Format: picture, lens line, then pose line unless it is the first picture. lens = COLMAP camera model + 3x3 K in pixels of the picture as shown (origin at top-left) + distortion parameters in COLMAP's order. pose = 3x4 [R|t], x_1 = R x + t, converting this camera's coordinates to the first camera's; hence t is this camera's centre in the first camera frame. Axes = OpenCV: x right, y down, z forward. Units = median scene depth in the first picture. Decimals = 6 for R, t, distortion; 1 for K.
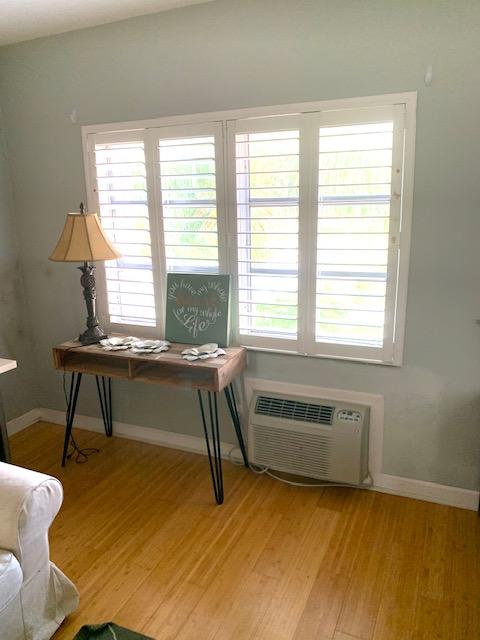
lens RADIAL K [[494.7, 0, 240.0], [0, 494.7, 320.0], [0, 0, 1]] dist [0.003033, -0.000174]
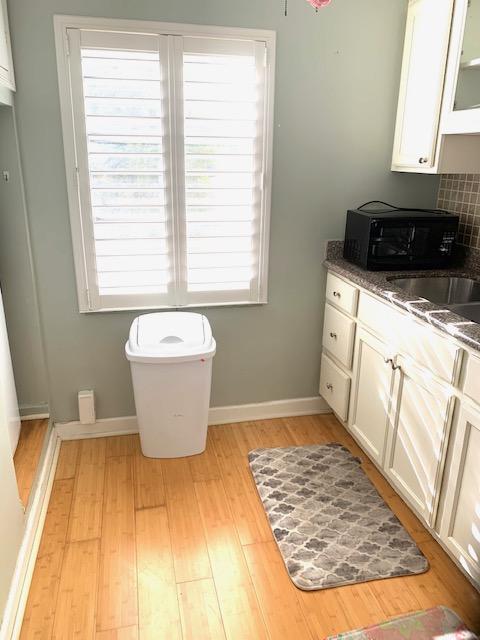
lens RADIAL K [[513.7, 0, 240.0], [0, 513.7, 320.0], [0, 0, 1]] dist [-0.006904, -0.004396]
pose [[0.797582, -0.162710, 0.580851, -0.368285], [0.100454, 0.985315, 0.138073, -0.030217], [-0.594787, -0.051776, 0.802214, 0.162049]]
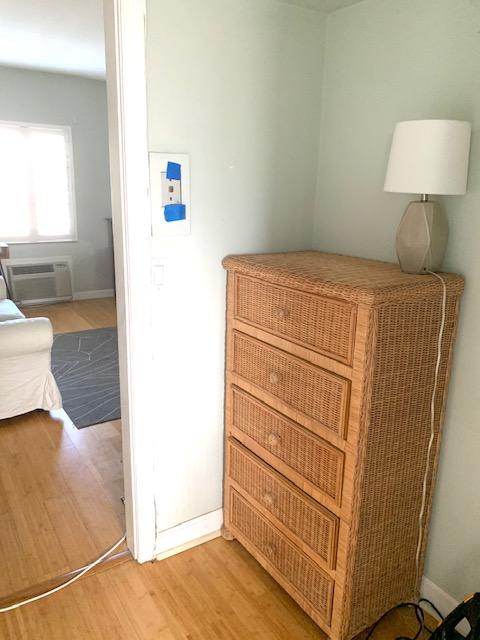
lens RADIAL K [[494.7, 0, 240.0], [0, 494.7, 320.0], [0, 0, 1]] dist [0.003033, -0.000174]
pose [[0.540569, -0.193304, 0.818791, -1.304446], [0.148303, 0.979899, 0.133429, 0.269014], [-0.828125, 0.049302, 0.558371, -0.972209]]
